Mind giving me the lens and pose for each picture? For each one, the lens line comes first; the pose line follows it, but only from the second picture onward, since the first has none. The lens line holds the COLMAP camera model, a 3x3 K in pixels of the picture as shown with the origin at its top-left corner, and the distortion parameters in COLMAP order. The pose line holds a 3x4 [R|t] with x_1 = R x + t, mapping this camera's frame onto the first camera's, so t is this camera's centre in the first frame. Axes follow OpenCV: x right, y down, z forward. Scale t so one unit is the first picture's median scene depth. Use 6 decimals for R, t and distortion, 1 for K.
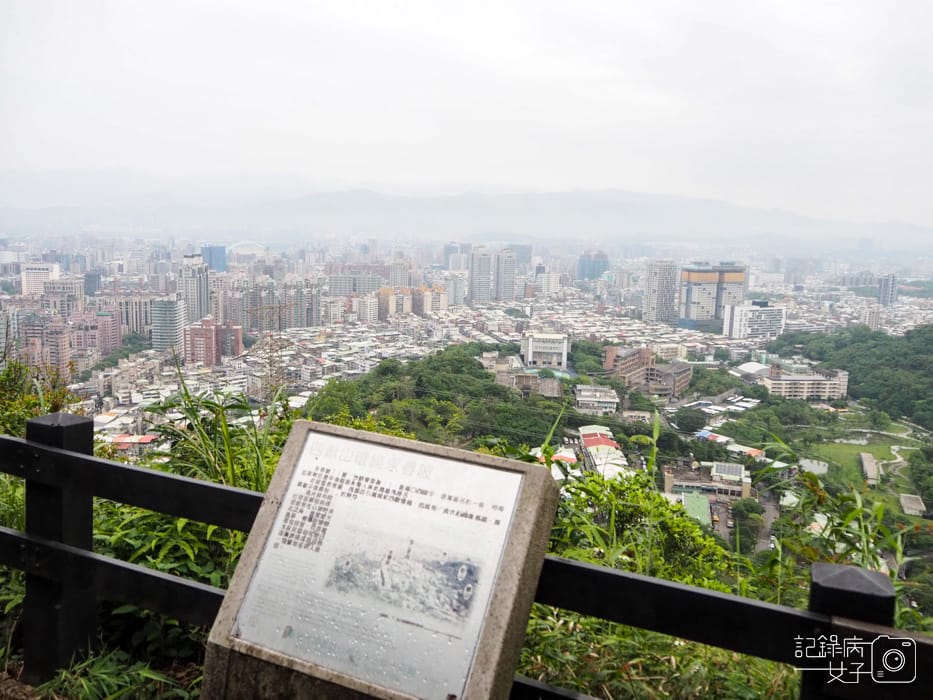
lens RADIAL K [[790.9, 0, 447.5], [0, 790.9, 330.3], [0, 0, 1]] dist [-0.048432, 0.012988]
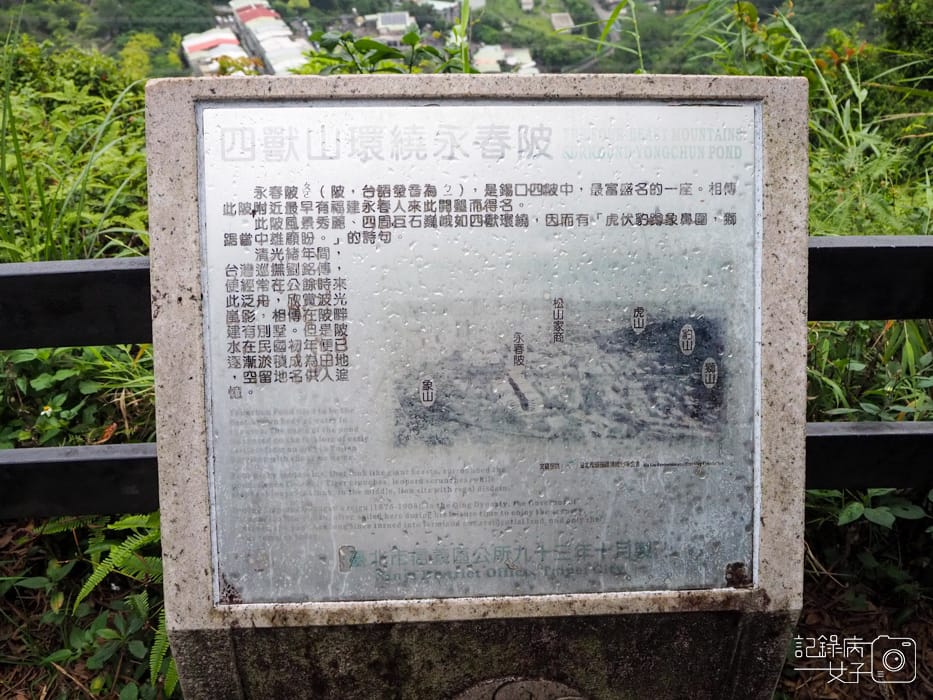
lens RADIAL K [[790.9, 0, 461.7], [0, 790.9, 350.4], [0, 0, 1]] dist [-0.048432, 0.012988]
pose [[0.895147, -0.319616, 0.310737, -0.230876], [0.109632, 0.833515, 0.541511, 0.034459], [-0.432079, -0.450665, 0.781158, 0.613701]]
